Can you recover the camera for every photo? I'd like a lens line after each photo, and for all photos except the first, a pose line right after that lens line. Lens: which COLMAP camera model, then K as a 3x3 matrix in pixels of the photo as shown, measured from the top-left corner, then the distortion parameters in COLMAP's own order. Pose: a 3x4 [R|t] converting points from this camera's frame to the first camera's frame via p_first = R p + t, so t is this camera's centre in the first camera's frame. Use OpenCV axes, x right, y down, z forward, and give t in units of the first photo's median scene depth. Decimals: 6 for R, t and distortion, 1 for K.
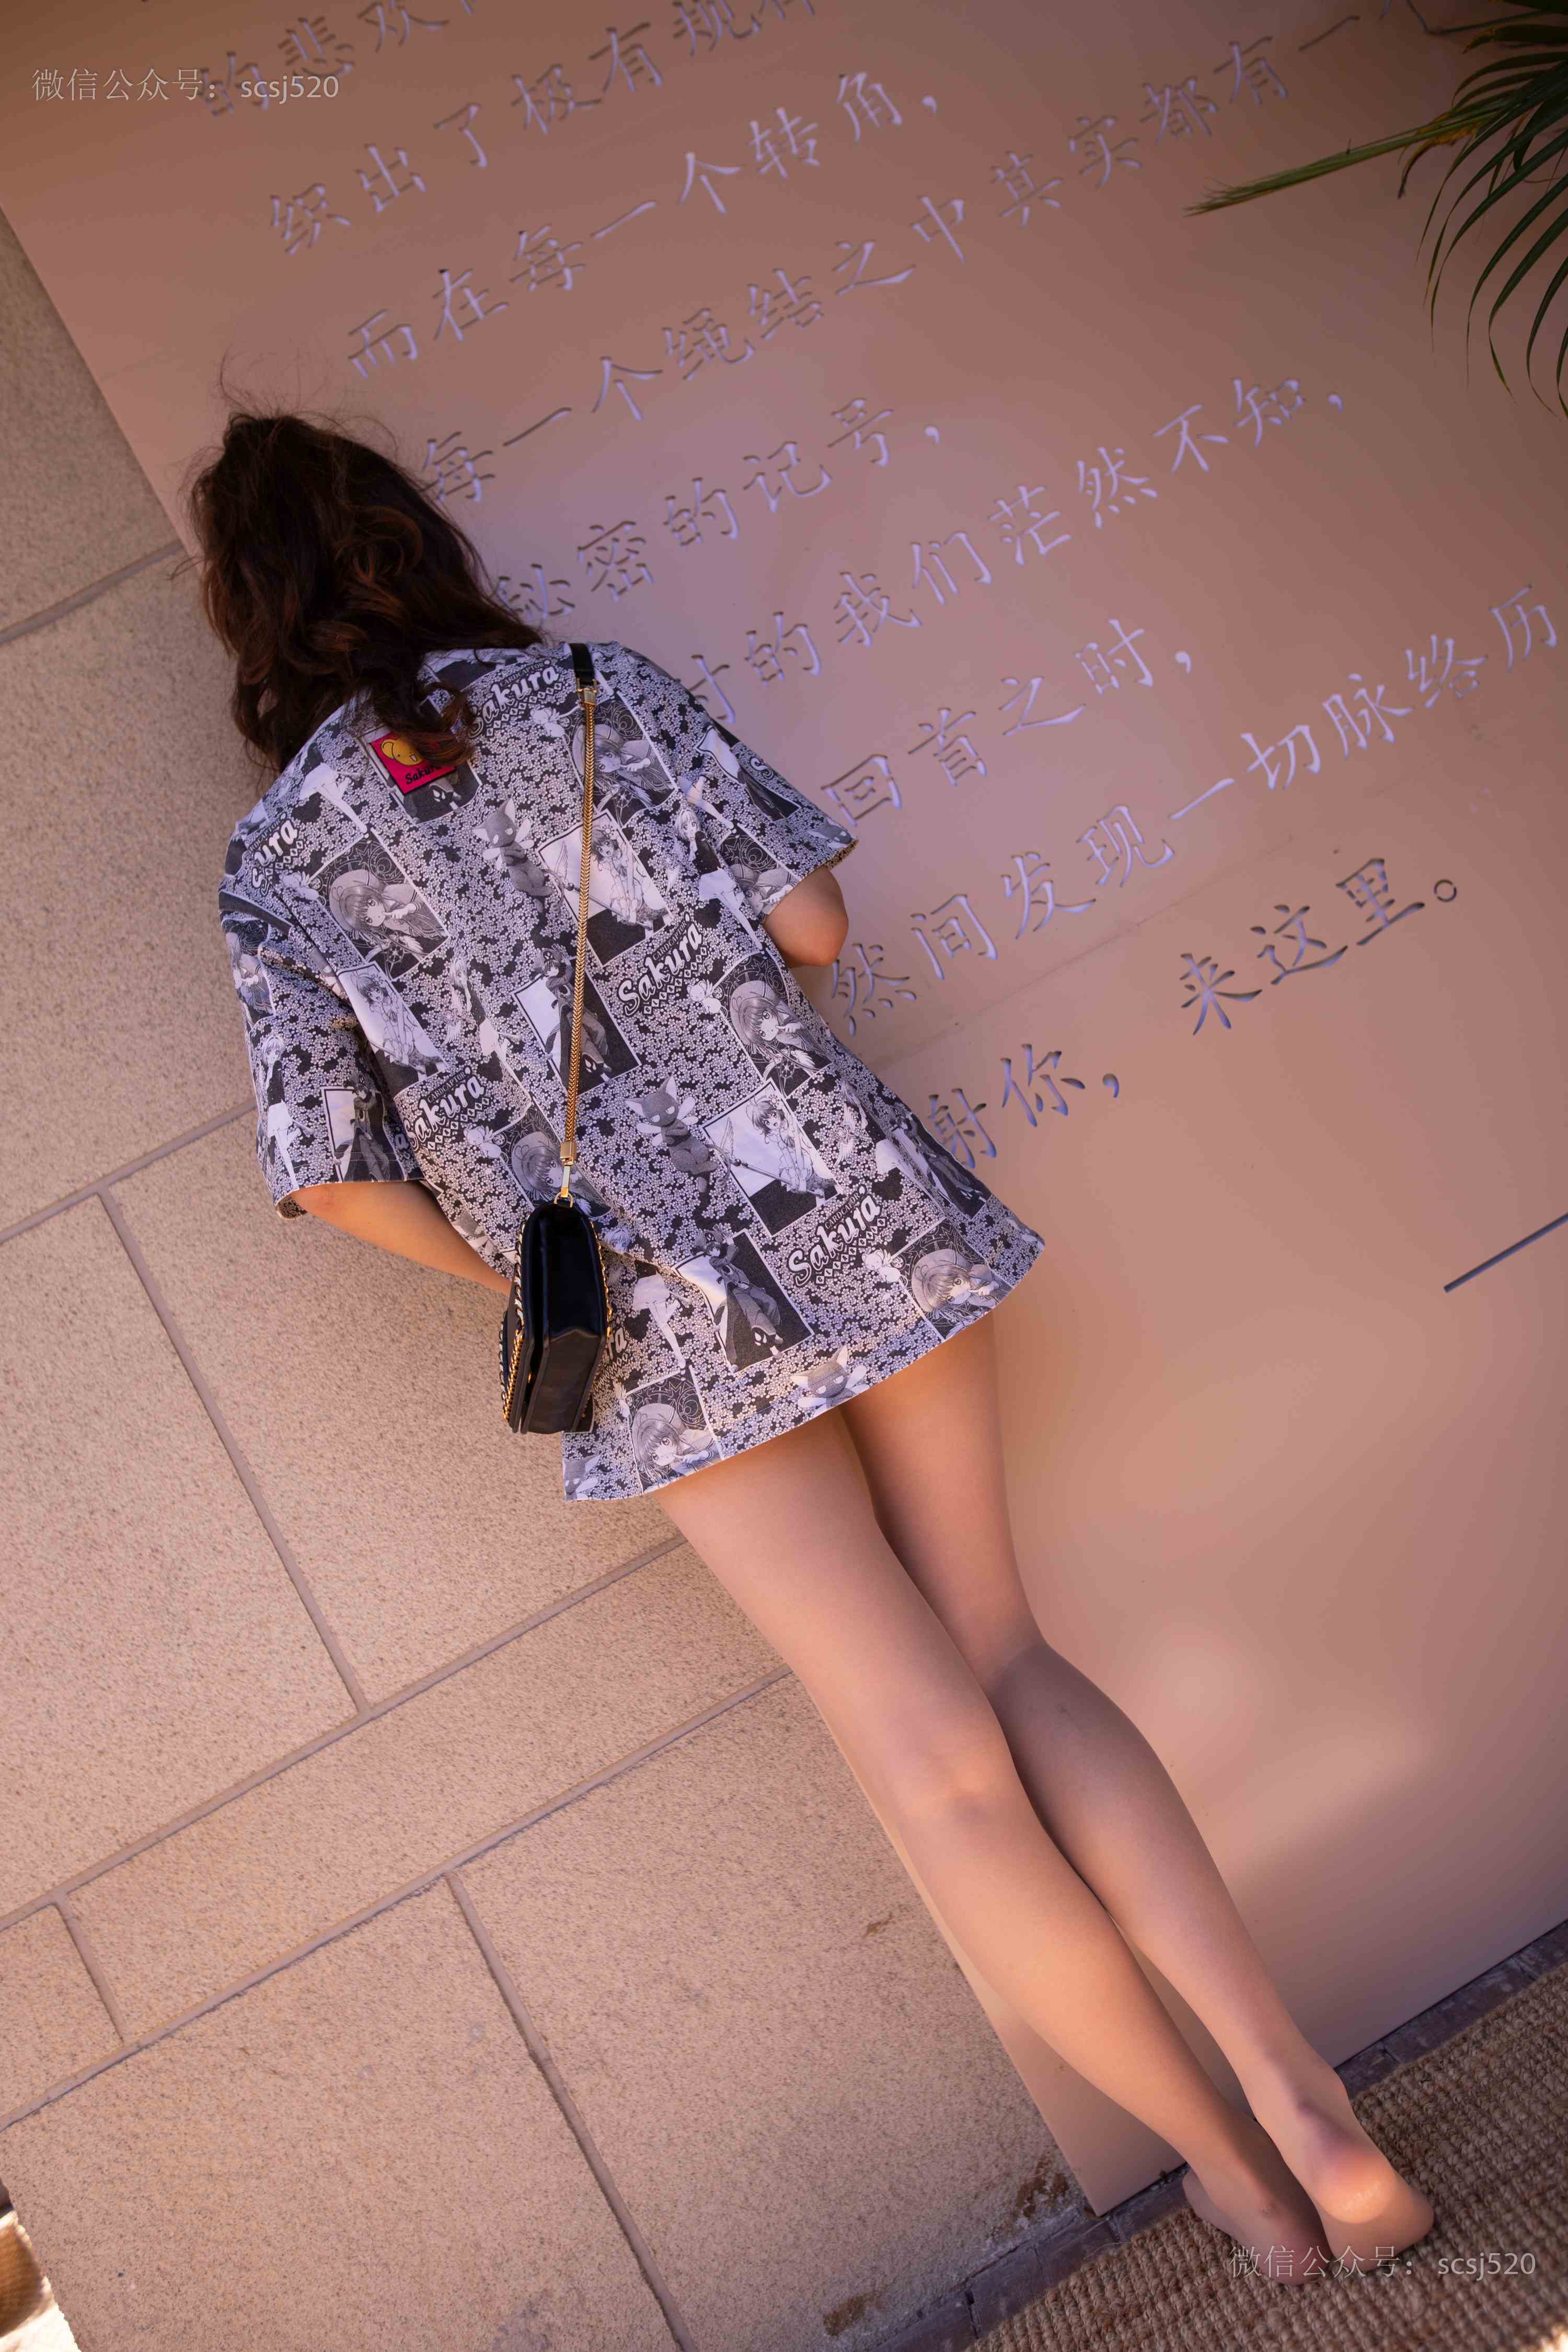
lens RADIAL K [[1641.7, 0, 784.4], [0, 1641.7, 1171.0], [0, 0, 1]] dist [-0.053127, 0.049697]
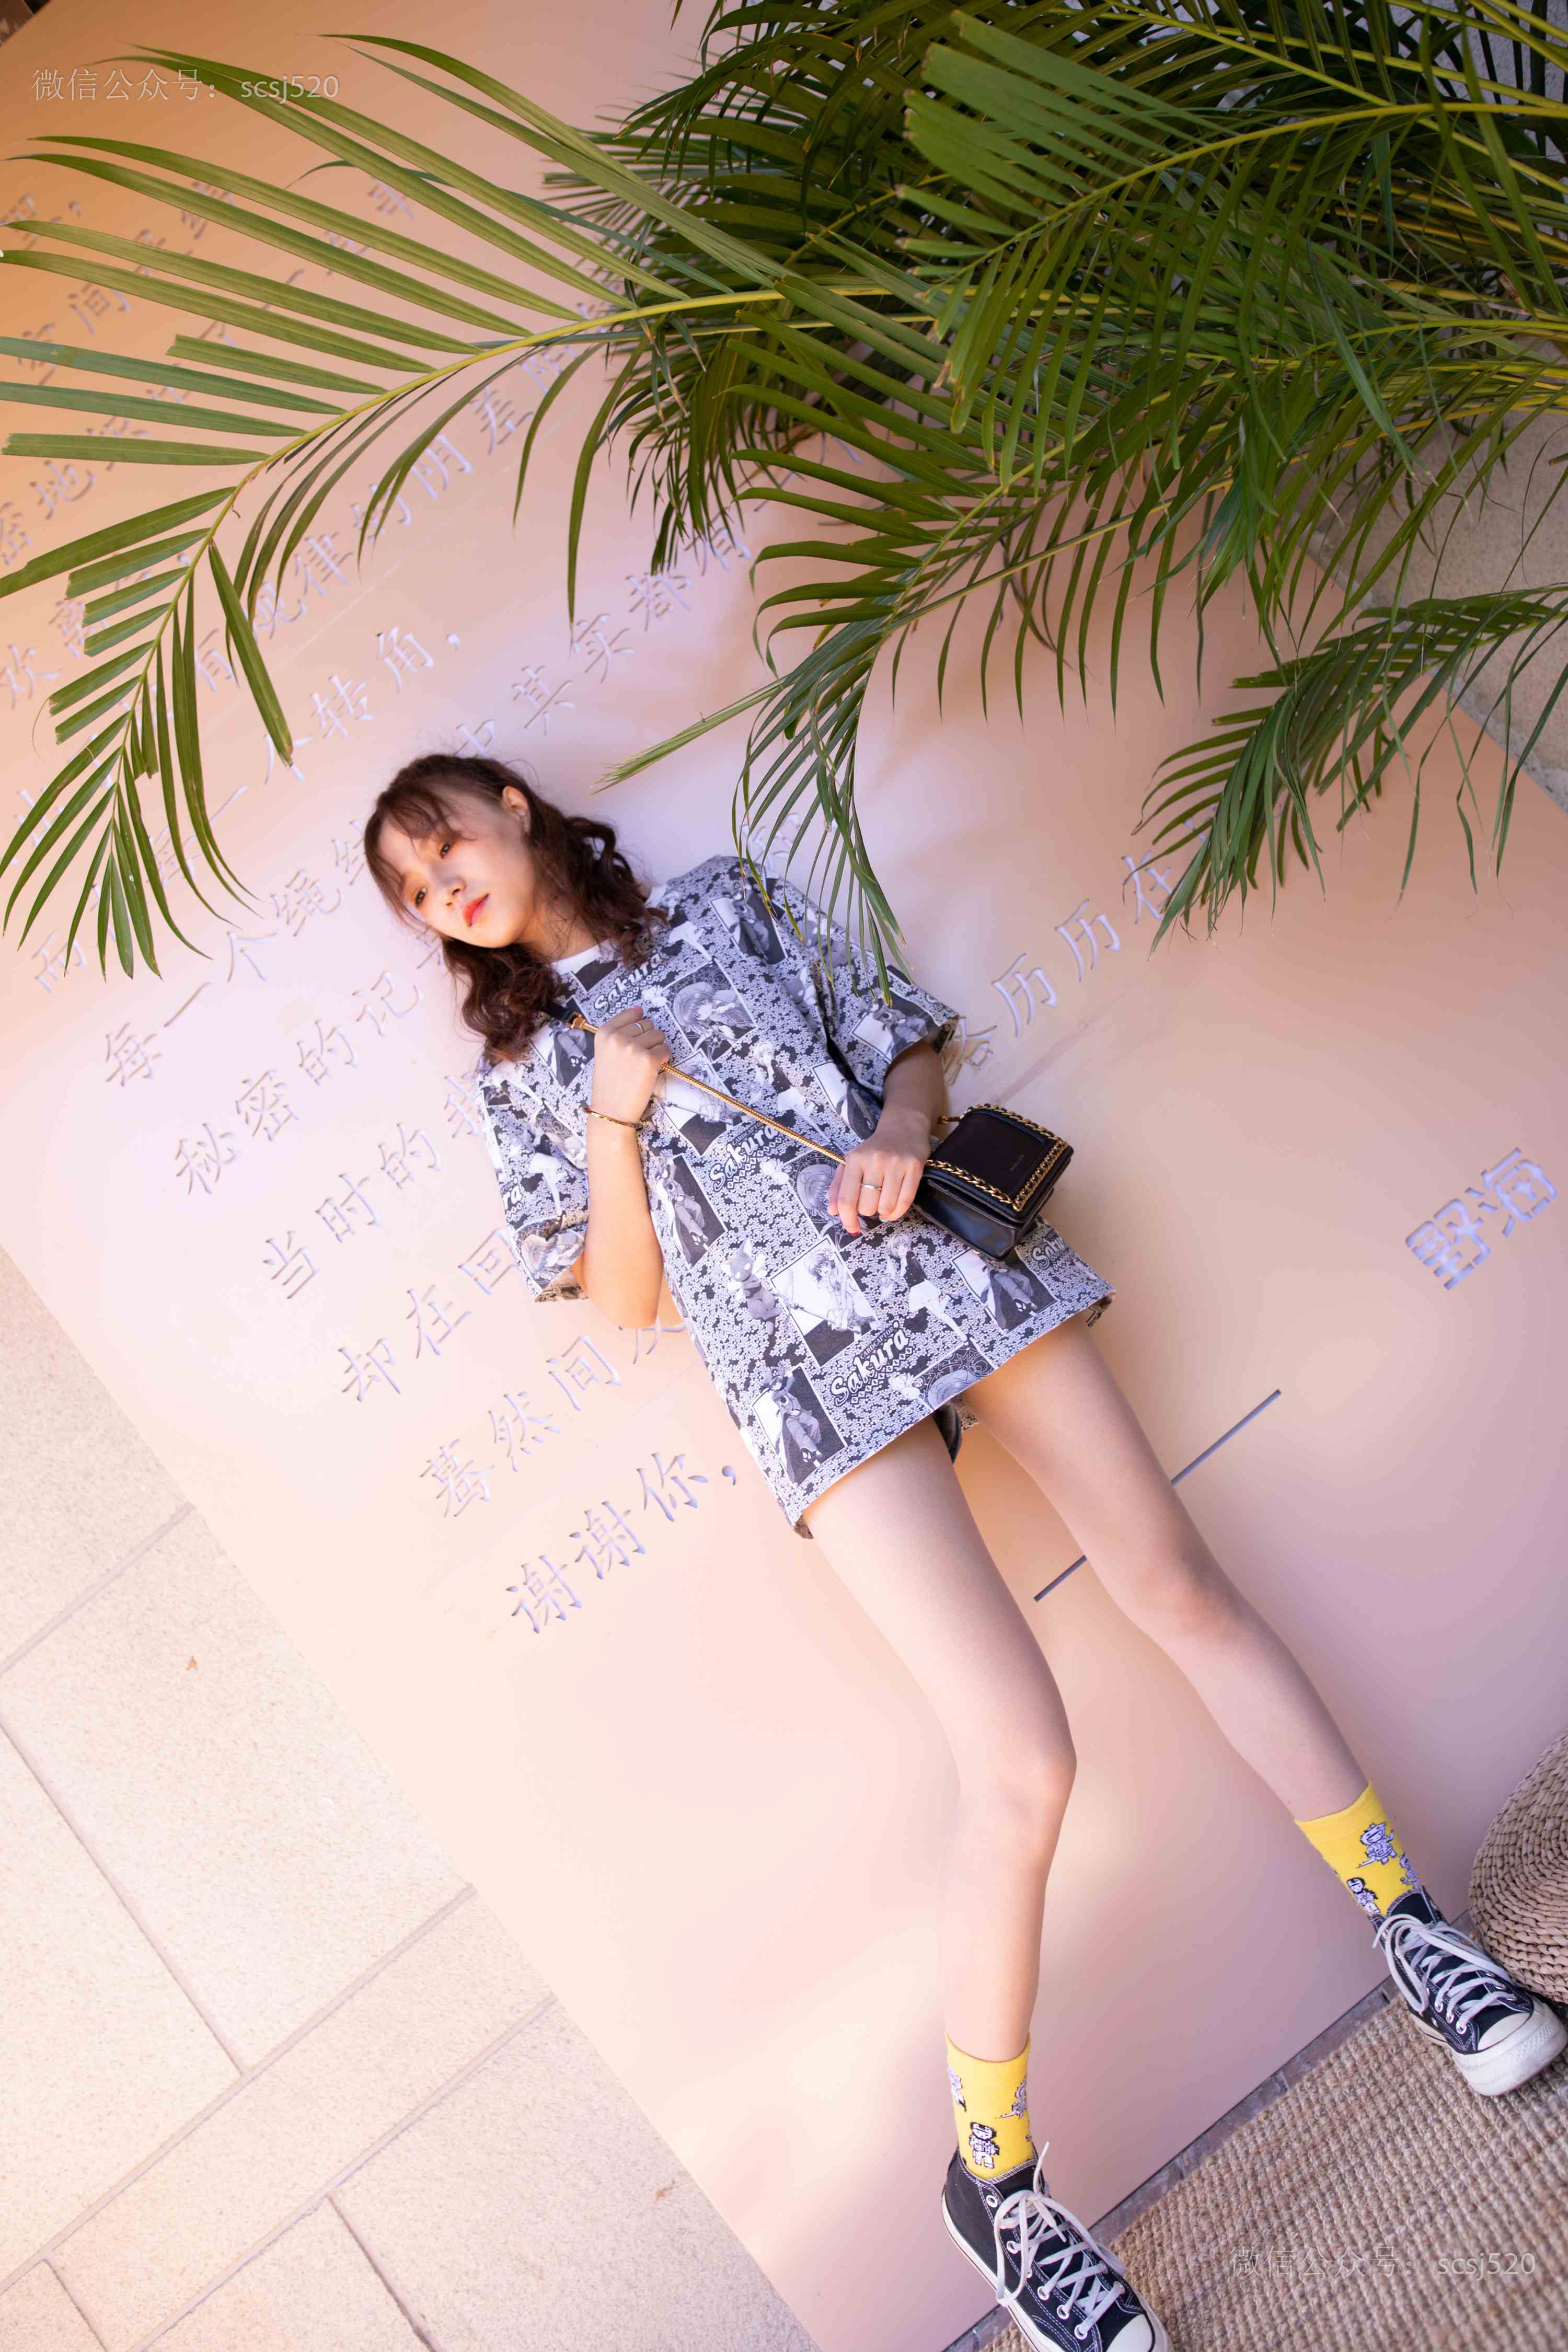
lens RADIAL K [[1641.7, 0, 784.4], [0, 1641.7, 1171.0], [0, 0, 1]] dist [-0.053127, 0.049697]
pose [[0.972833, -0.200643, -0.115488, 0.434265], [0.203492, 0.978986, 0.013311, -0.286323], [0.110391, -0.036450, 0.993220, -0.179731]]
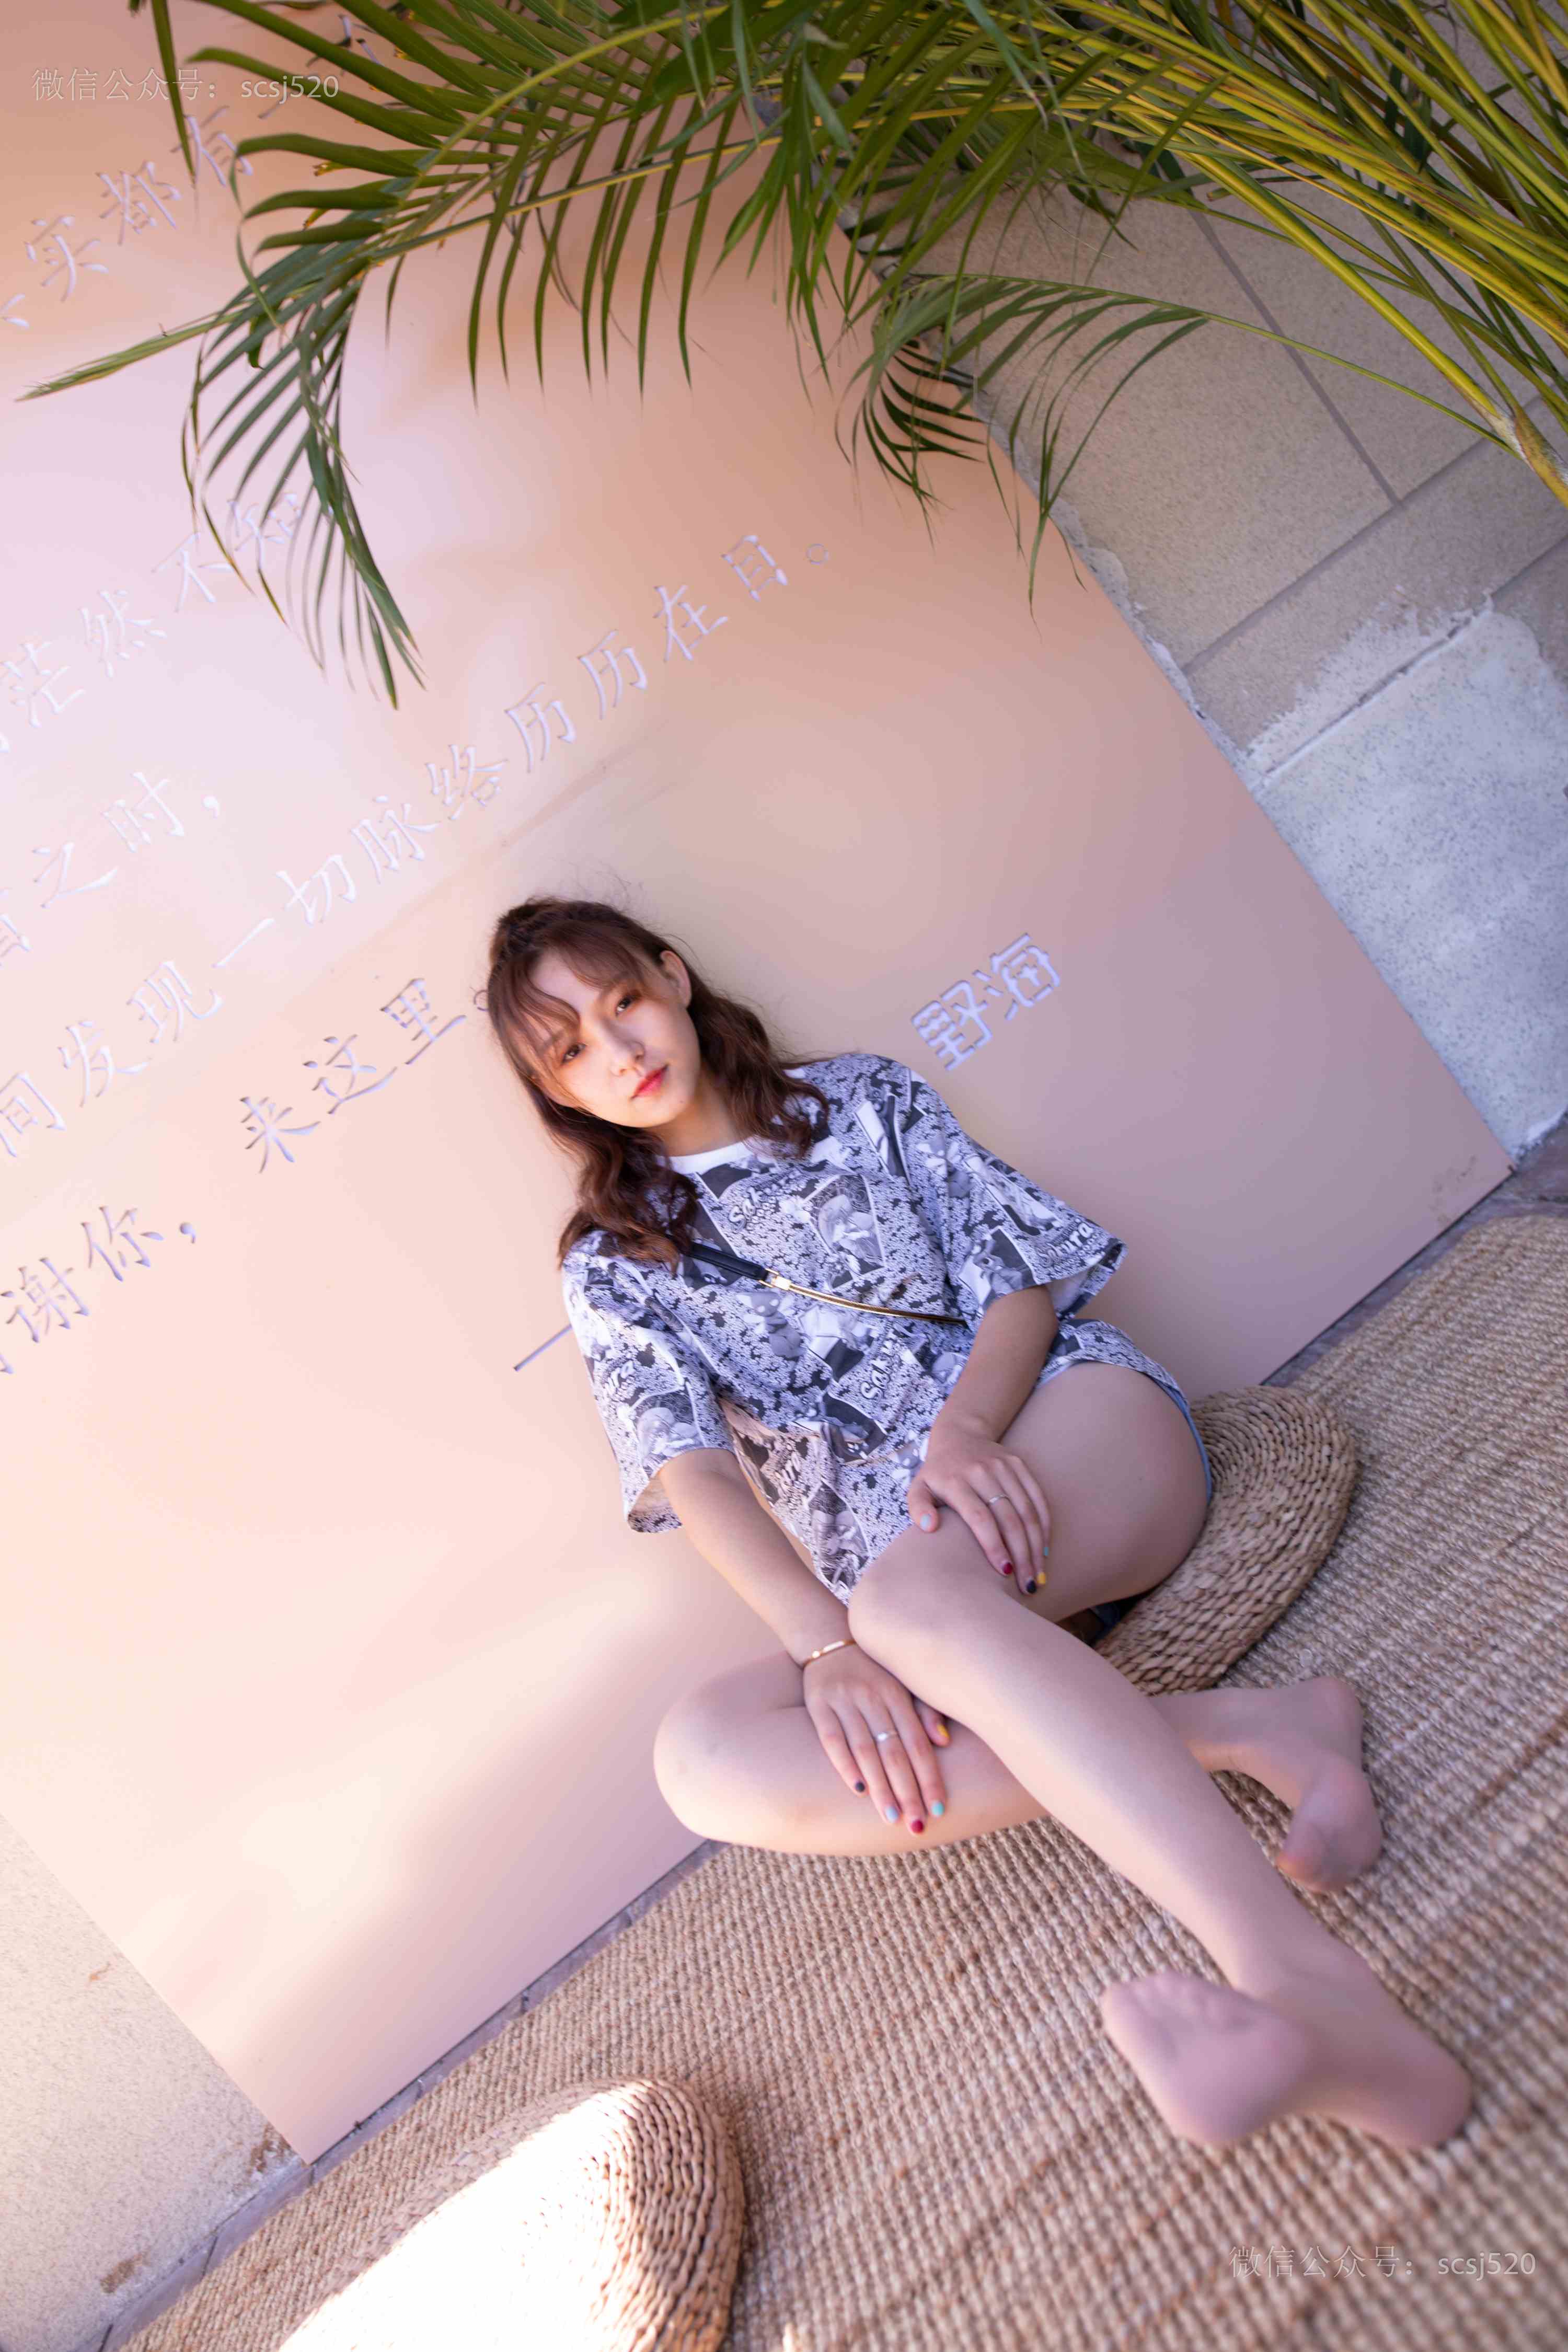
lens RADIAL K [[1641.7, 0, 784.4], [0, 1641.7, 1171.0], [0, 0, 1]] dist [-0.053127, 0.049697]
pose [[0.983895, -0.148043, 0.100170, 0.503869], [0.127871, 0.974520, 0.184280, -0.249634], [-0.124899, -0.168503, 0.977756, -0.107759]]
